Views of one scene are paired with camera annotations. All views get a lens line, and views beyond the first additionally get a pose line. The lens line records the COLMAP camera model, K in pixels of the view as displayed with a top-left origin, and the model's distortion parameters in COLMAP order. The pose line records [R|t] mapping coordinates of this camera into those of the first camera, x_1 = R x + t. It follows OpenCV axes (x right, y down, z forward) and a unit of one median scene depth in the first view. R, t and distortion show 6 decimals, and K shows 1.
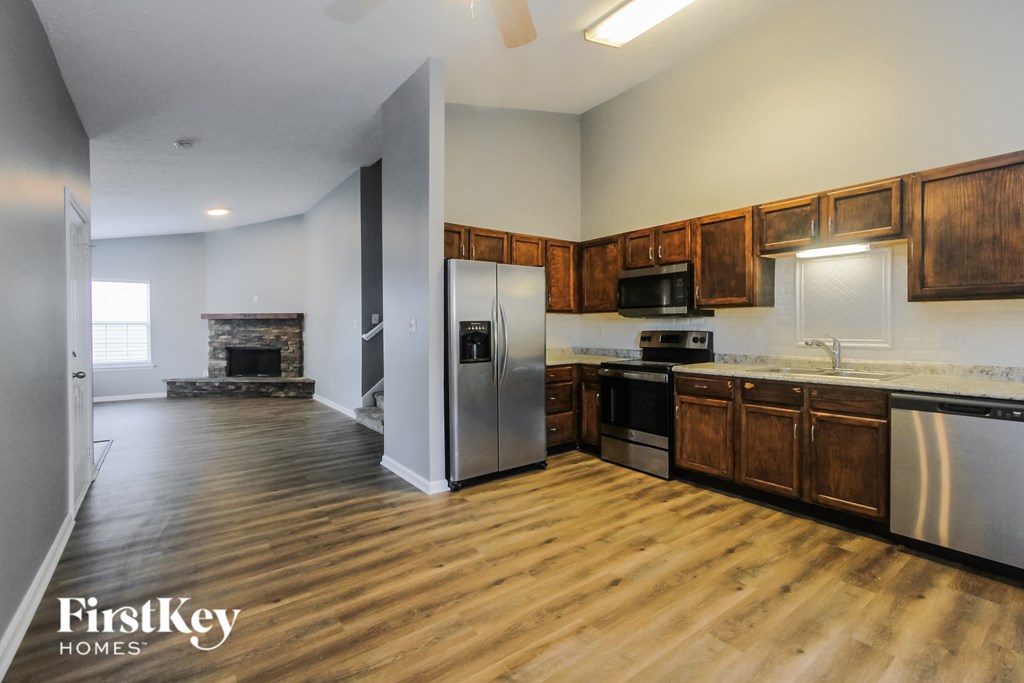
lens RADIAL K [[470.9, 0, 542.6], [0, 470.9, 315.8], [0, 0, 1]] dist [0.000368, 0.000286]
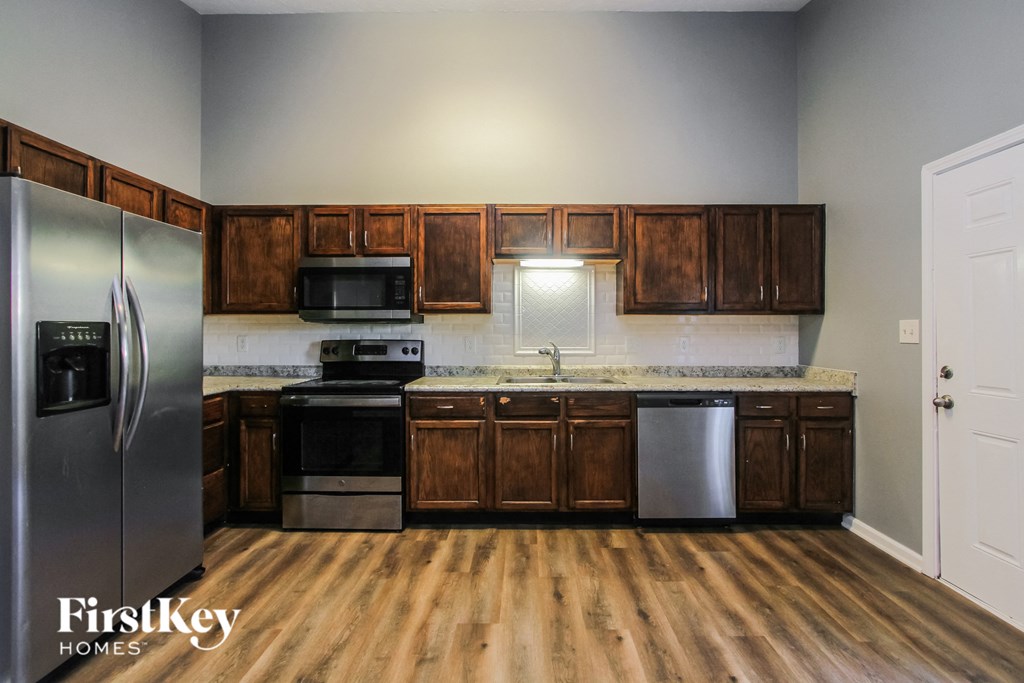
lens RADIAL K [[474.2, 0, 516.9], [0, 474.2, 323.1], [0, 0, 1]] dist [-0.008459, -0.000054]
pose [[0.629409, 0.021603, 0.776774, -0.251525], [-0.020656, 0.999725, -0.011066, 0.009348], [-0.776800, -0.009080, 0.629682, 0.394930]]
